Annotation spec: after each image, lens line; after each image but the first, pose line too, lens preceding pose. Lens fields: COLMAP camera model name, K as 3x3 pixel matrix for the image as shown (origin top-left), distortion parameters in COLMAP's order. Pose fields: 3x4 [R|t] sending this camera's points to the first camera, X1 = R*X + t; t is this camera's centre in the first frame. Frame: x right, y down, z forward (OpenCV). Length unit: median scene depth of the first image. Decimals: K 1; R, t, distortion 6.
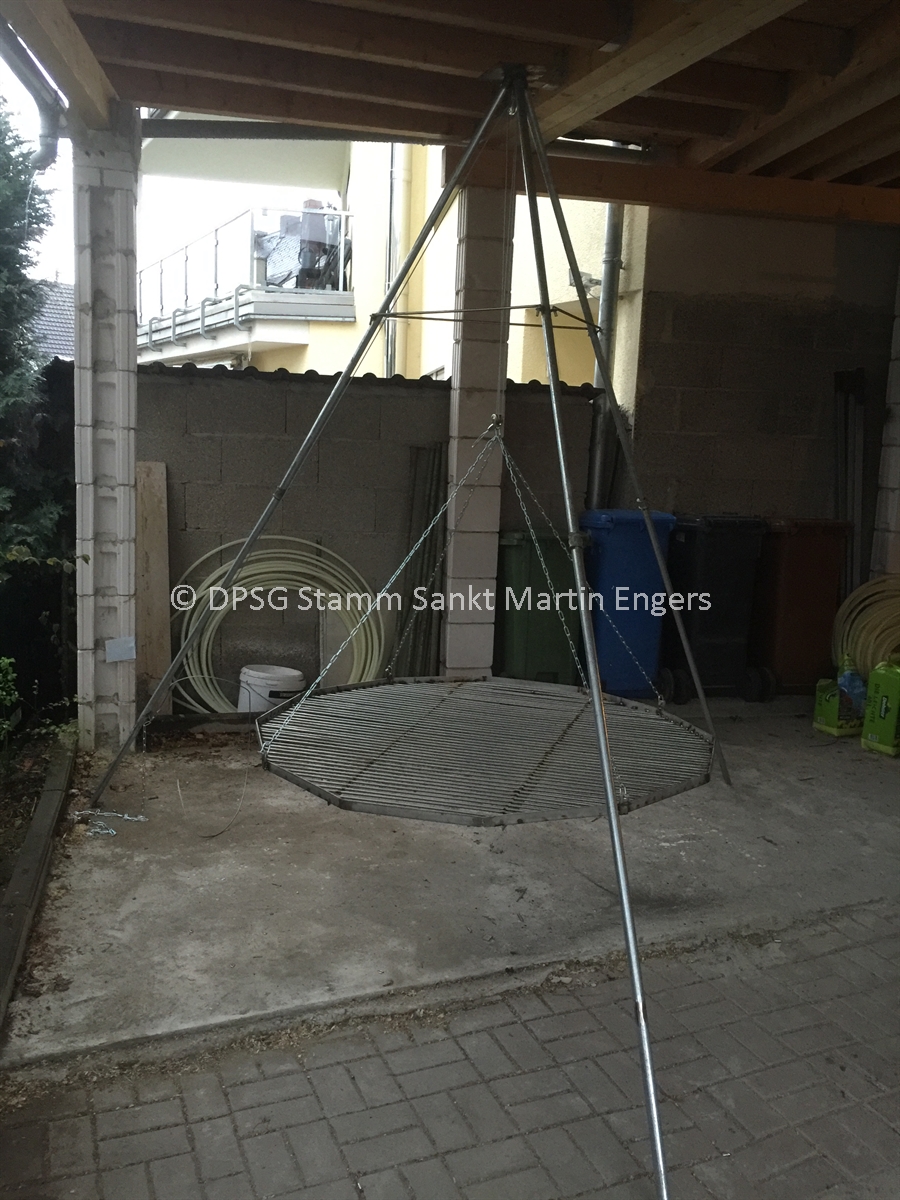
lens RADIAL K [[1036.4, 0, 456.0], [0, 1036.4, 595.9], [0, 0, 1]] dist [0.089638, -0.130722]
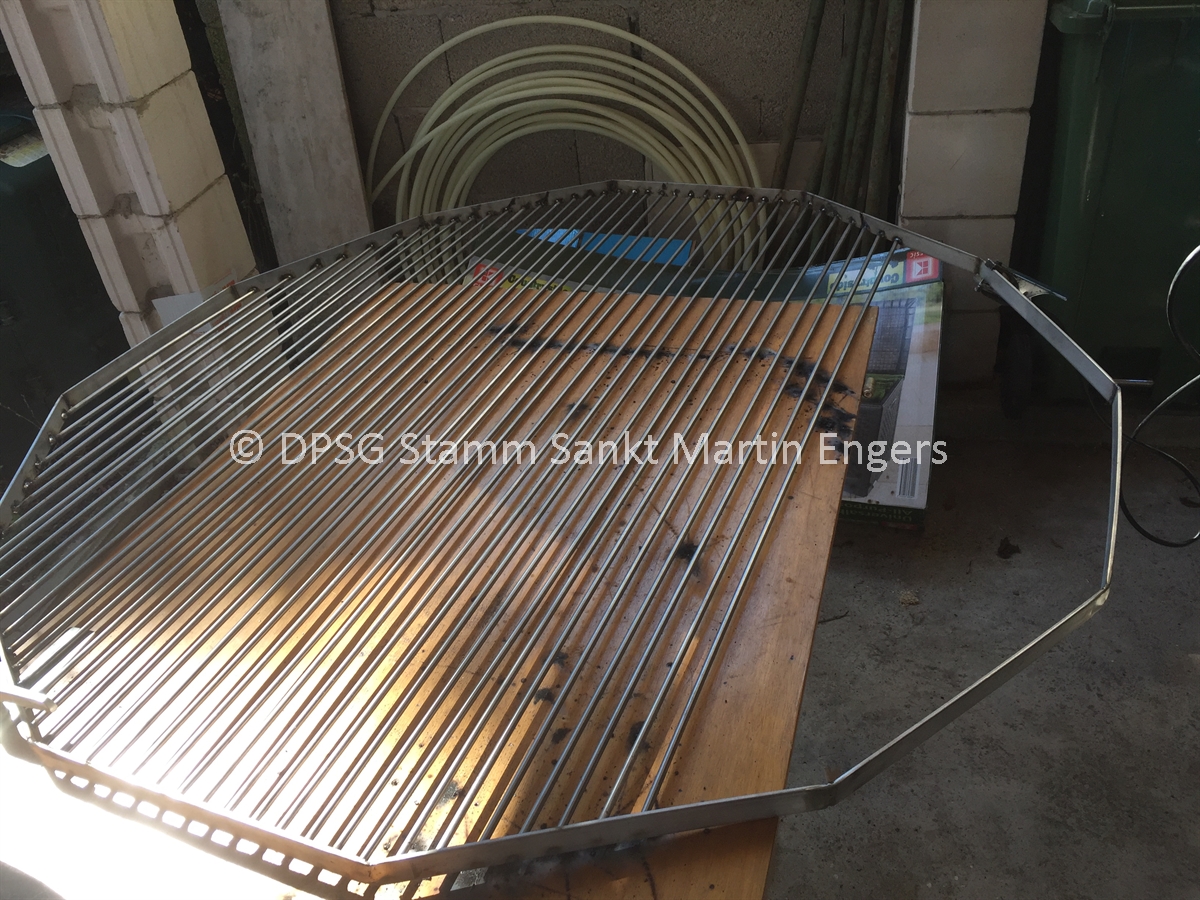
lens RADIAL K [[1039.7, 0, 574.5], [0, 1039.7, 449.6], [0, 0, 1]] dist [0.103821, -0.140503]
pose [[0.888573, 0.148345, -0.434087, 0.093626], [0.065273, 0.895756, 0.439728, -0.107816], [0.454067, -0.419064, 0.786262, 0.641848]]
